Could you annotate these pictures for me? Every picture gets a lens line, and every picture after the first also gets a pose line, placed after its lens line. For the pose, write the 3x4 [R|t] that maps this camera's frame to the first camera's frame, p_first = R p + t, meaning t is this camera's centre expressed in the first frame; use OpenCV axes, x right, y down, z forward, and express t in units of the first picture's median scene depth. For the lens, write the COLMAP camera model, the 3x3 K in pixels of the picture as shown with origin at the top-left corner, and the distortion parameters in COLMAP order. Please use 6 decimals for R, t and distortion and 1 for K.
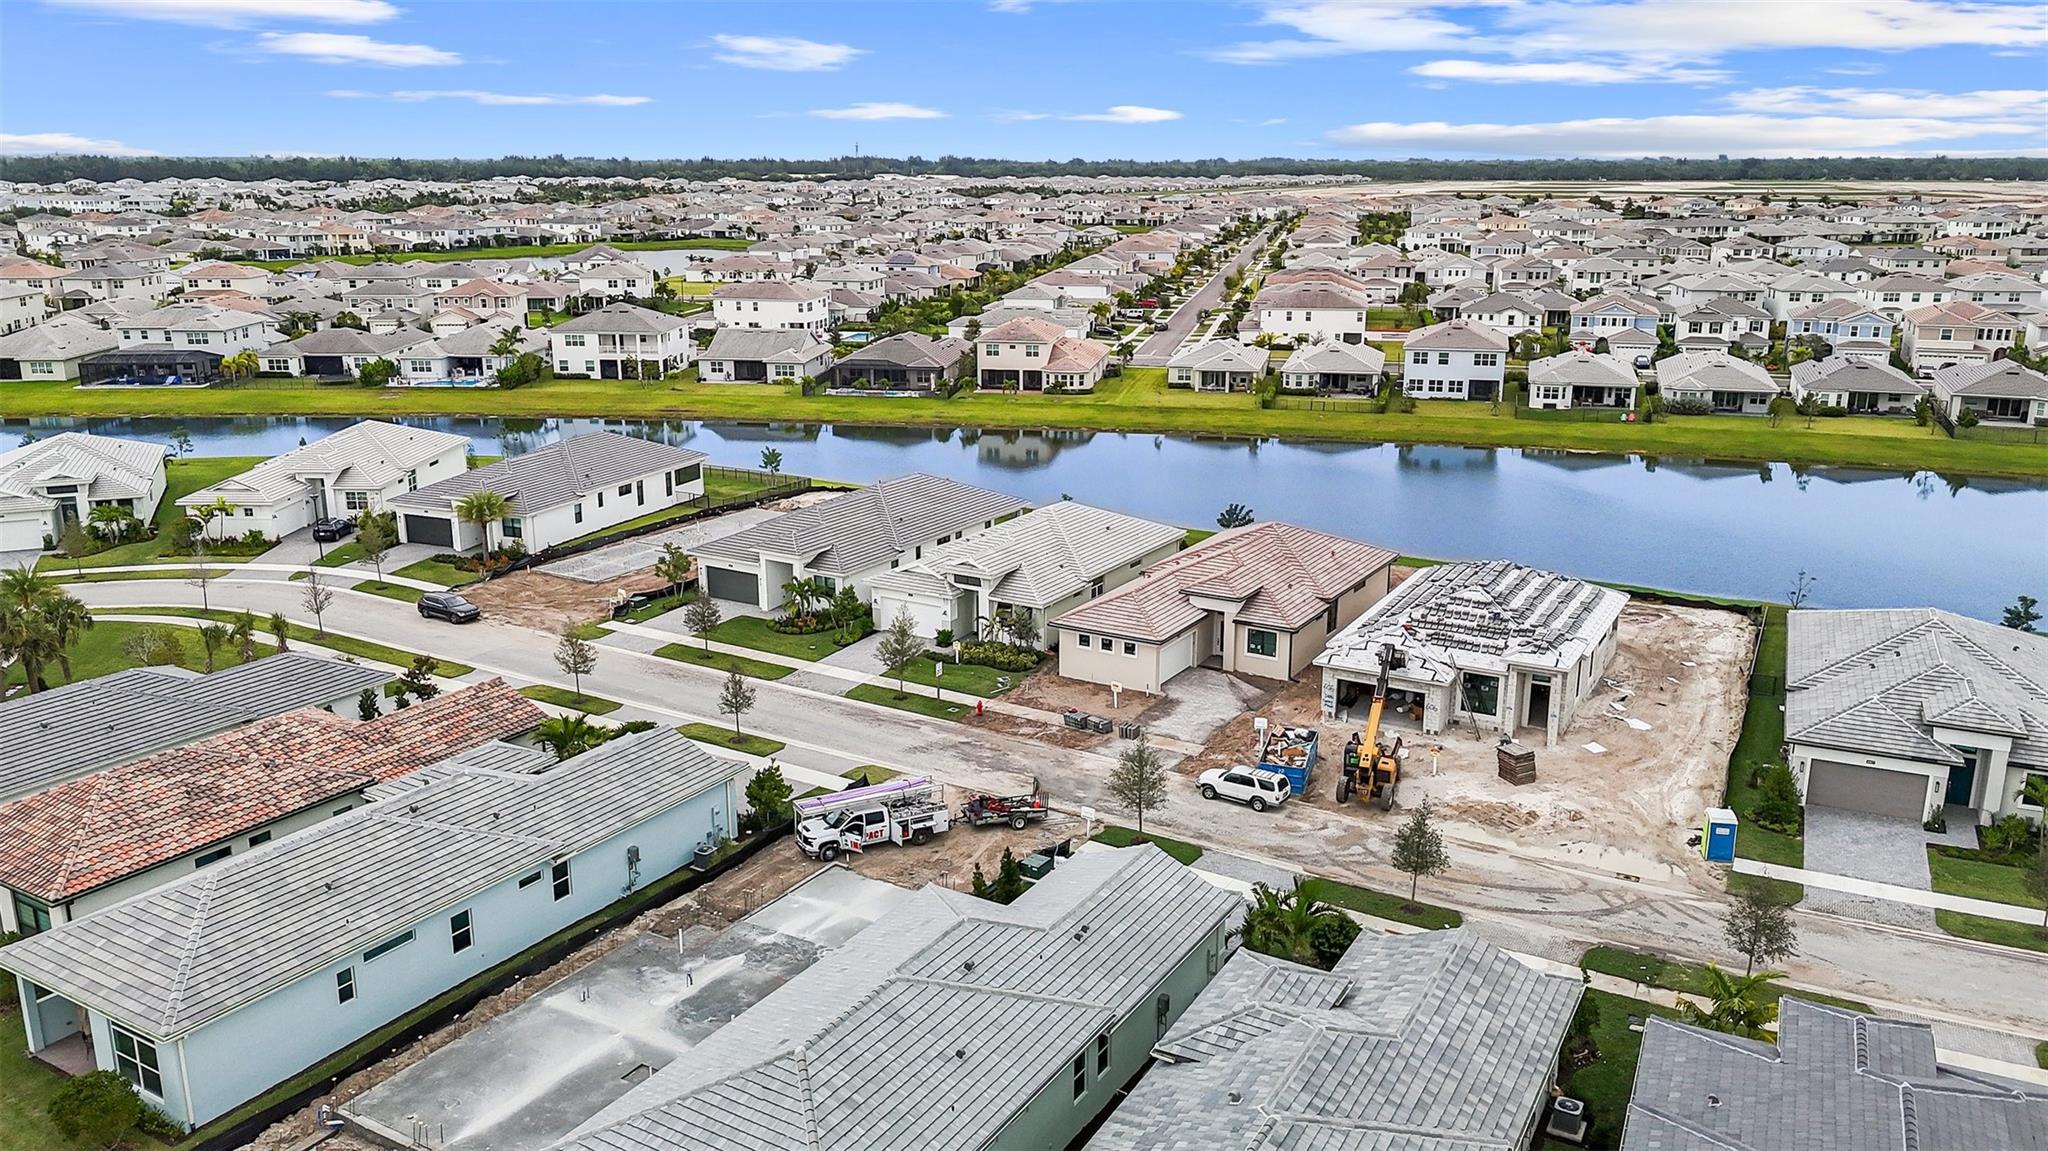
lens RADIAL K [[1506.9, 0, 1024.0], [0, 1506.9, 575.5], [0, 0, 1]] dist [0.084741, -0.106391]
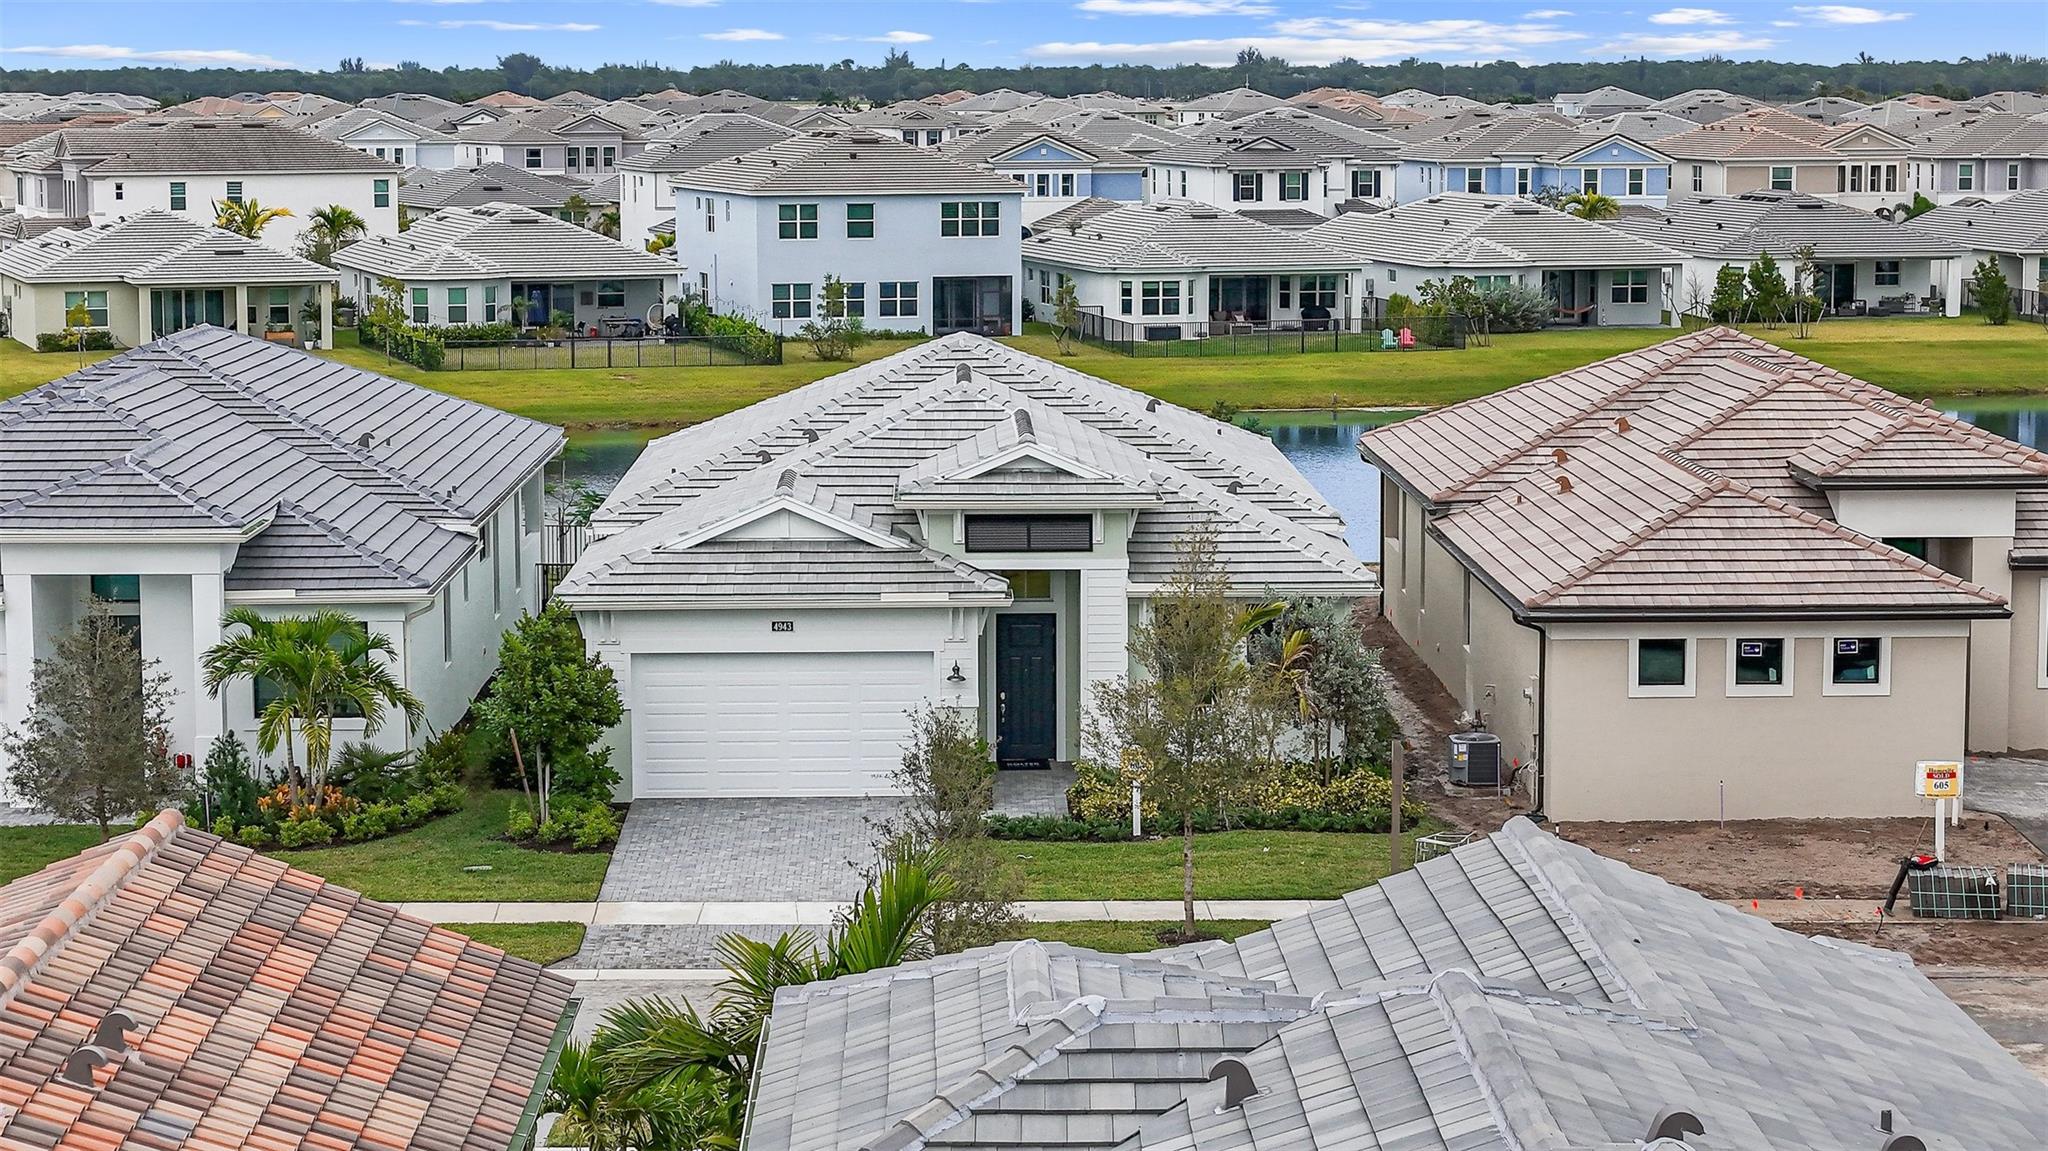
lens RADIAL K [[4077.7, 0, 1024.0], [0, 4077.7, 575.5], [0, 0, 1]] dist [0.012884, -0.418744]
pose [[0.843418, -0.066043, 0.533184, -0.300153], [0.142325, 0.984425, -0.103202, 0.059821], [-0.518064, 0.162928, 0.839681, 0.322602]]
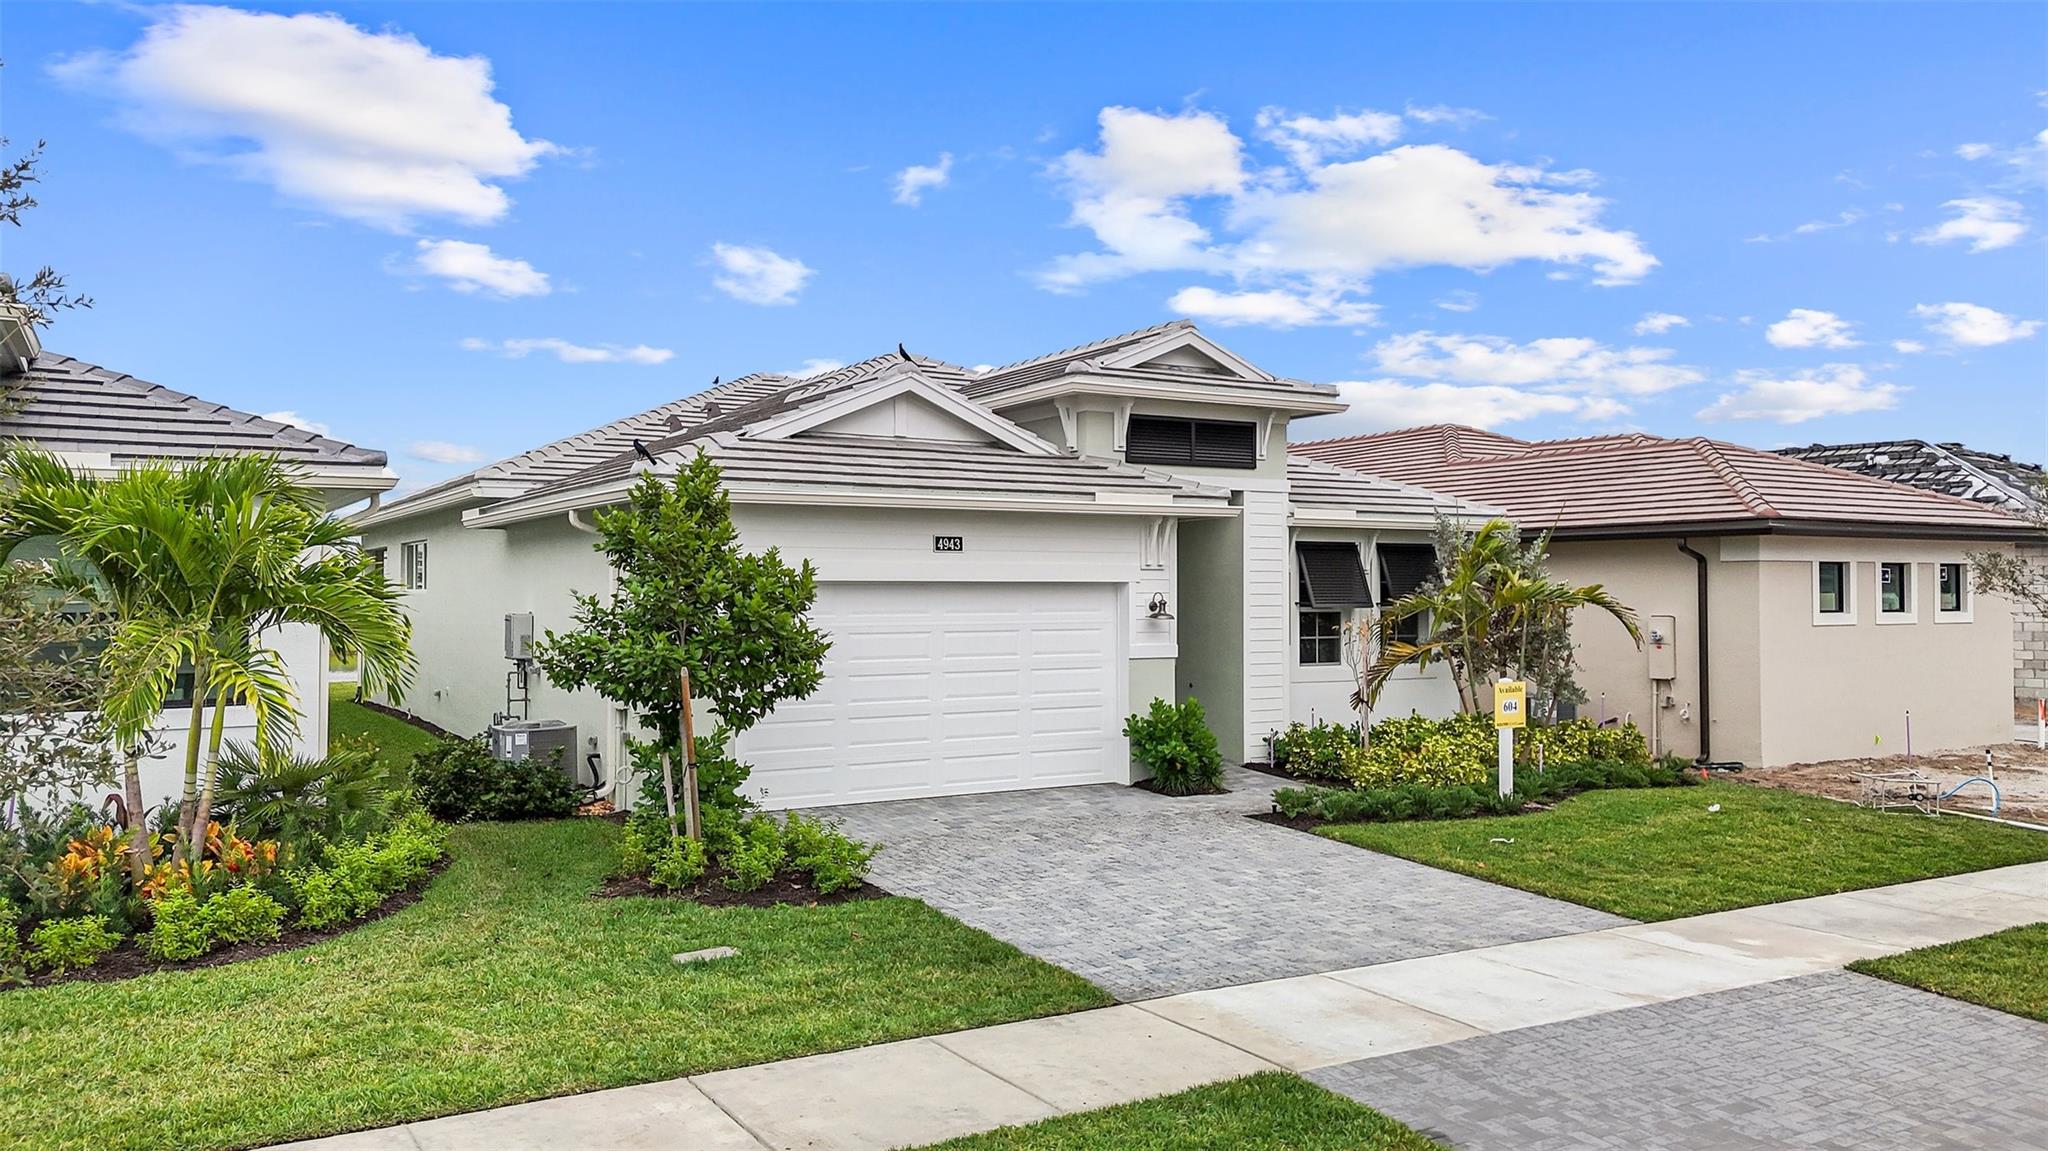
lens RADIAL K [[1506.9, 0, 1024.0], [0, 1506.9, 575.5], [0, 0, 1]] dist [0.084741, -0.106391]
pose [[0.469169, 0.007063, 0.883080, -0.167752], [0.226173, 0.965656, -0.127886, 0.030340], [-0.853655, 0.259729, 0.451458, 0.698896]]
